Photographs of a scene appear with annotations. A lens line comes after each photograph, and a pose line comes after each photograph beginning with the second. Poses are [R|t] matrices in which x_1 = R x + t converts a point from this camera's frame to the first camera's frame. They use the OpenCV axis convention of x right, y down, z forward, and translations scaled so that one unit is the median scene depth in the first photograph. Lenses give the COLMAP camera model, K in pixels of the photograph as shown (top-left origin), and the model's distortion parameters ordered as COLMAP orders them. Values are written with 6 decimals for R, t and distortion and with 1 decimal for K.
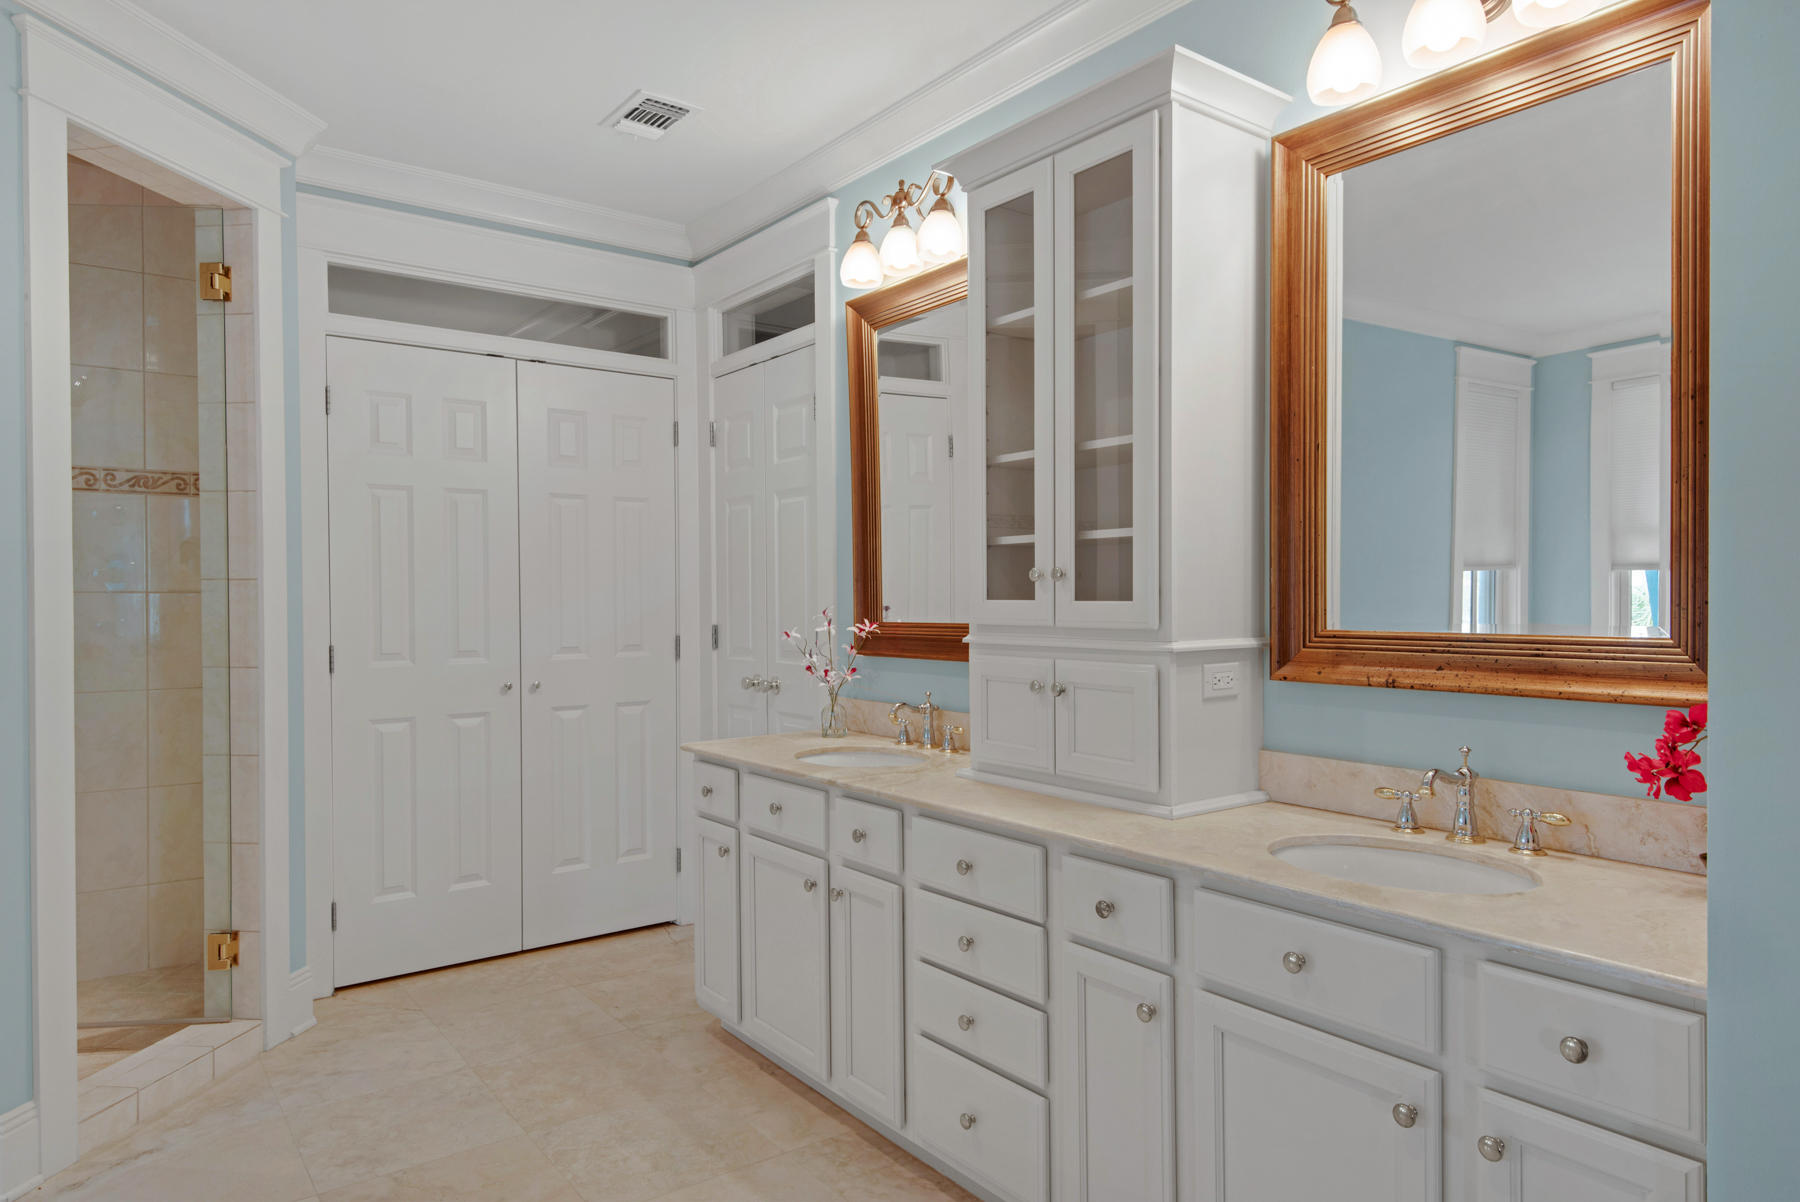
lens RADIAL K [[1120.4, 0, 902.3], [0, 1120.4, 610.6], [0, 0, 1]] dist [0.026425, -0.005779]
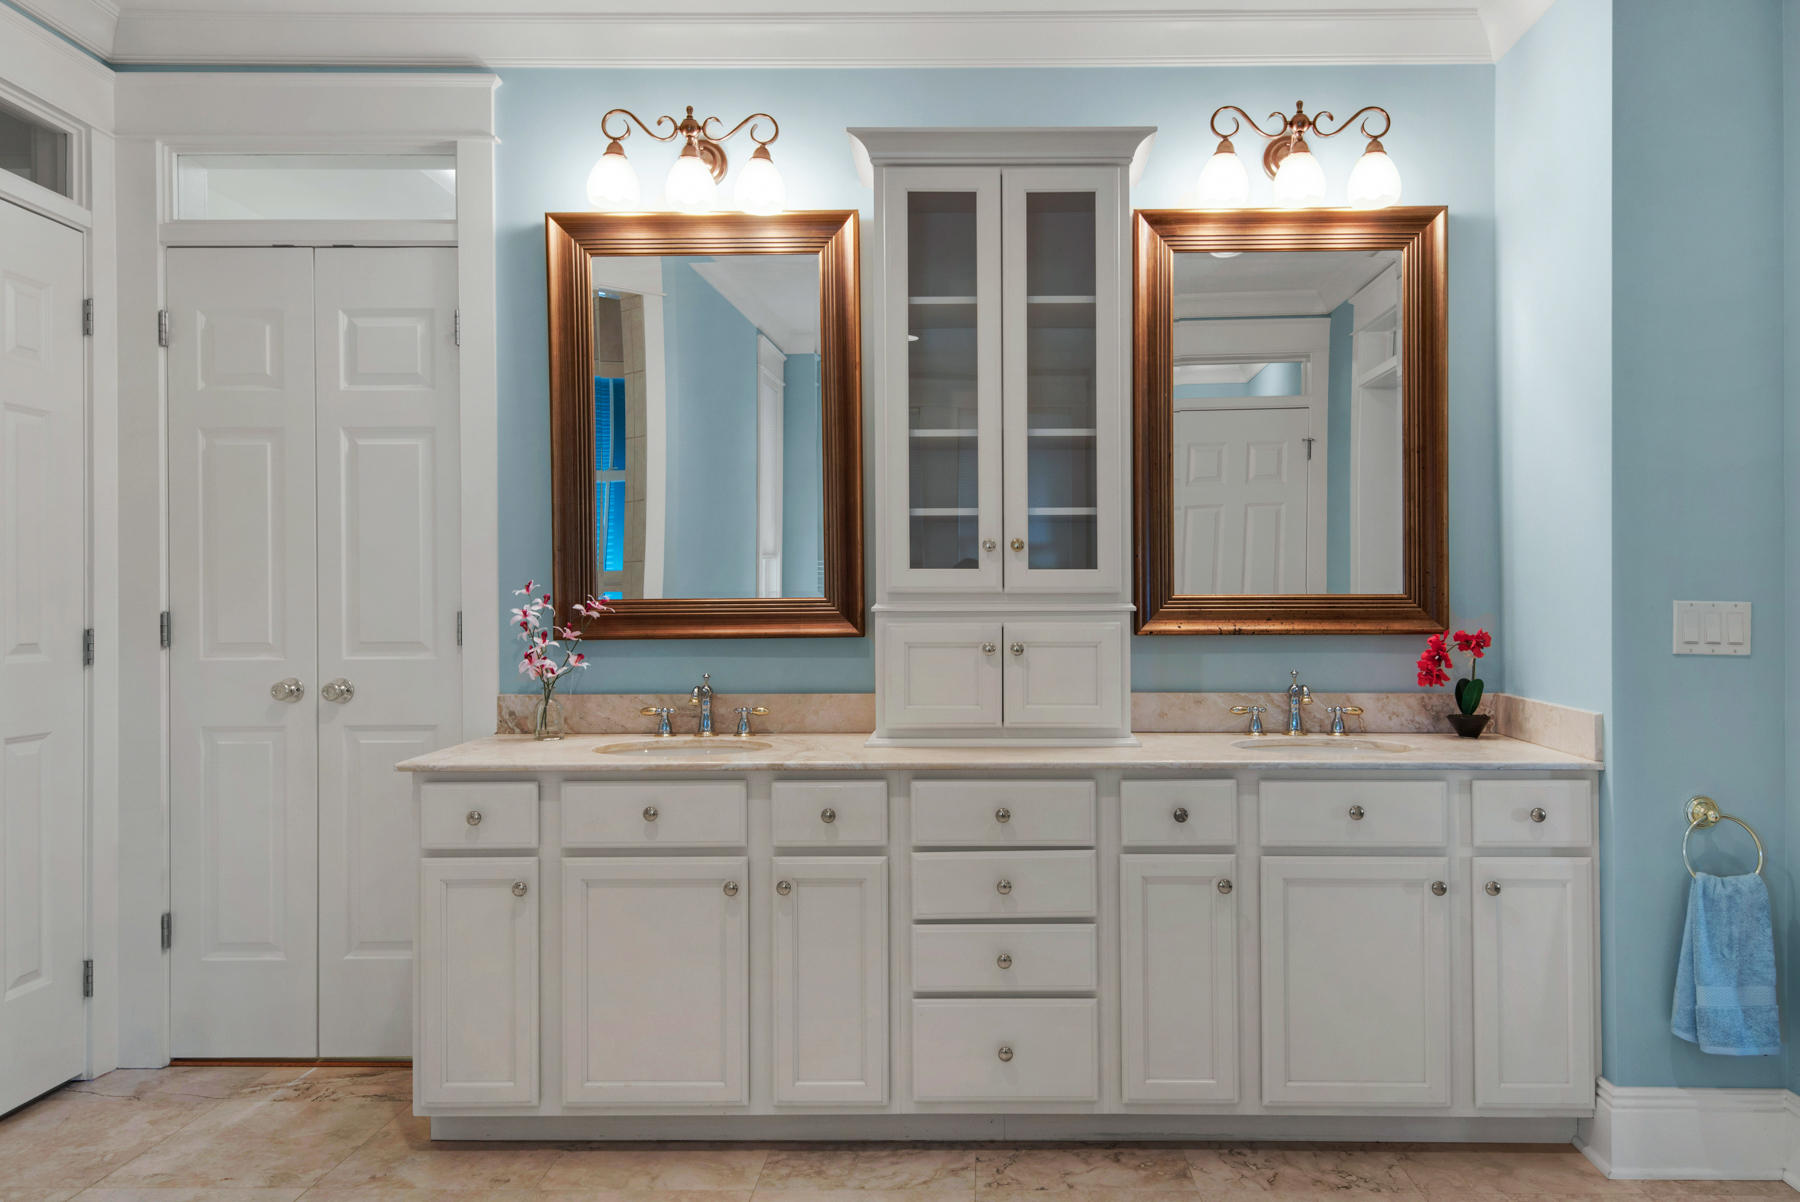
lens RADIAL K [[1276.8, 0, 899.5], [0, 1276.8, 599.5], [0, 0, 1]] dist [0.014149, 0.002370]
pose [[0.600535, 0.007605, 0.799562, -0.886065], [0.010159, 0.999801, -0.017140, 0.039381], [-0.799534, 0.018416, 0.600338, 0.315879]]
